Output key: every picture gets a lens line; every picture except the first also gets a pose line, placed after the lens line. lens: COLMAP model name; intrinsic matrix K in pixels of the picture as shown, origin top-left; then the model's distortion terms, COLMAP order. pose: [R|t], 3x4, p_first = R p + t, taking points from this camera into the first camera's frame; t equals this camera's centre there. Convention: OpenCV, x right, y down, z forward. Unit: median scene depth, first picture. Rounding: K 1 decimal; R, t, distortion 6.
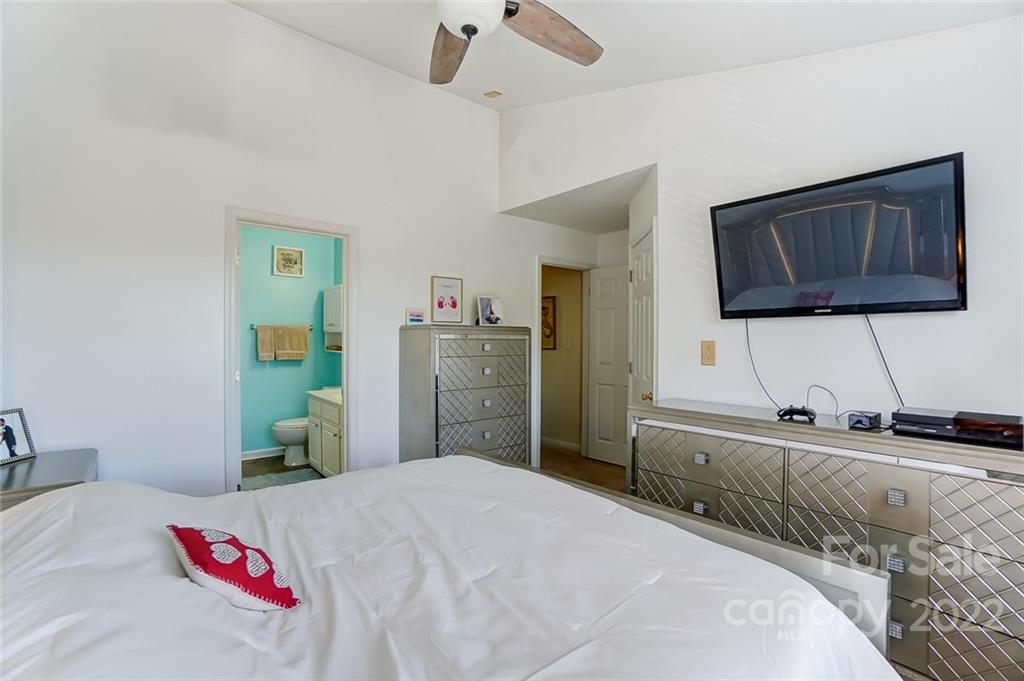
lens RADIAL K [[459.9, 0, 512.0], [0, 459.9, 340.5], [0, 0, 1]] dist [-0.069384, 0.027882]
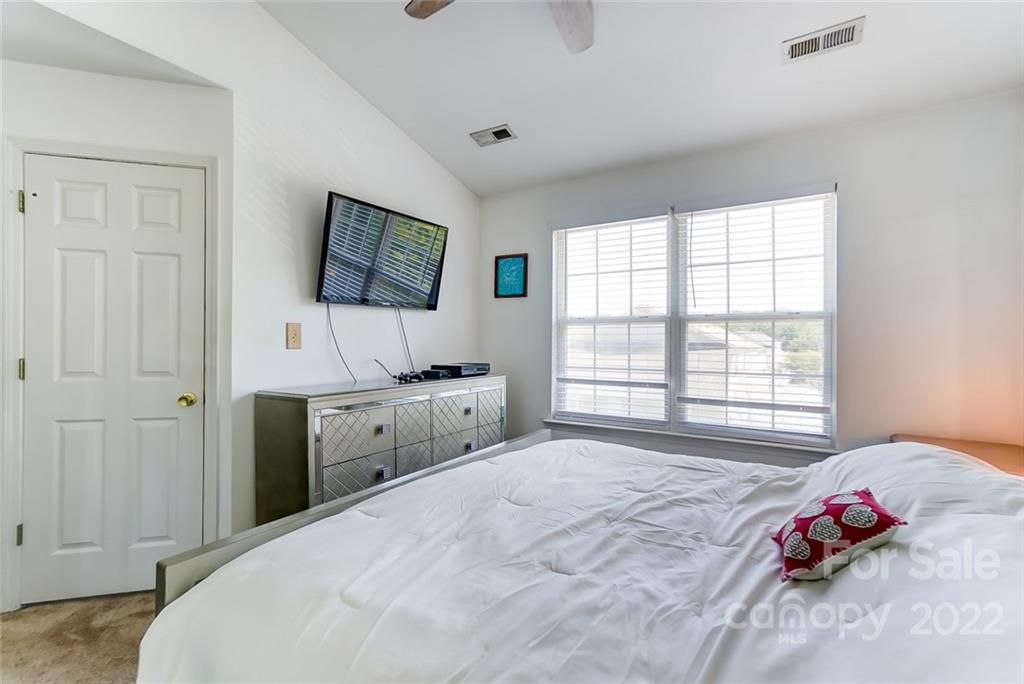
lens RADIAL K [[456.0, 0, 495.9], [0, 456.0, 336.7], [0, 0, 1]] dist [-0.000143, 0.023235]
pose [[-0.266177, -0.006781, 0.963900, -0.381192], [-0.006637, 0.999964, 0.005202, 0.013611], [-0.963901, -0.005013, -0.266213, 0.534259]]
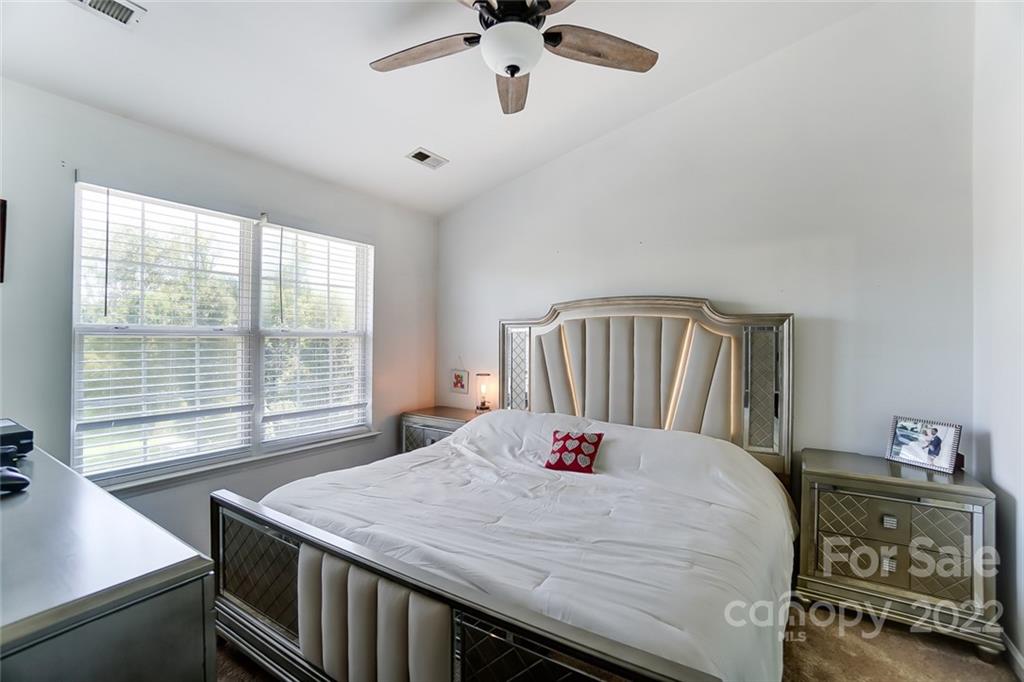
lens RADIAL K [[464.3, 0, 512.5], [0, 464.3, 336.5], [0, 0, 1]] dist [-0.065029, 0.024998]
pose [[-0.962573, -0.016931, -0.270492, 0.079610], [-0.016760, 0.999855, -0.002943, -0.014349], [0.270503, 0.001700, -0.962718, 0.824848]]
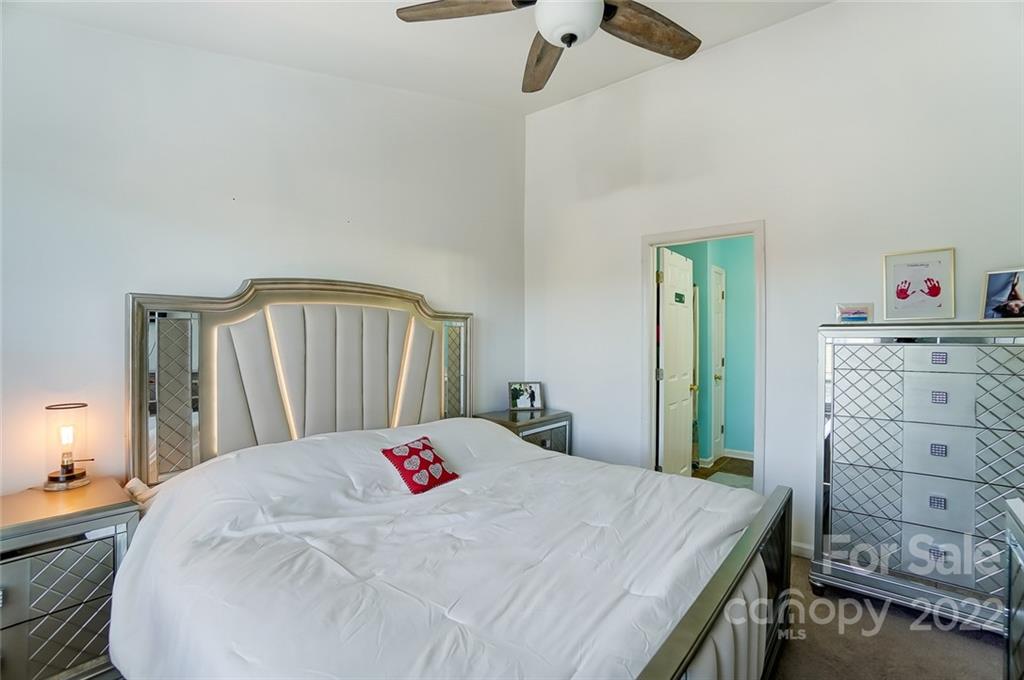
lens RADIAL K [[459.9, 0, 512.0], [0, 459.9, 340.0], [0, 0, 1]] dist [-0.069384, 0.027882]
pose [[0.153356, -0.006447, -0.988150, 0.353685], [-0.004478, 0.999964, -0.007219, -0.001781], [0.988161, 0.005532, 0.153321, 0.284826]]
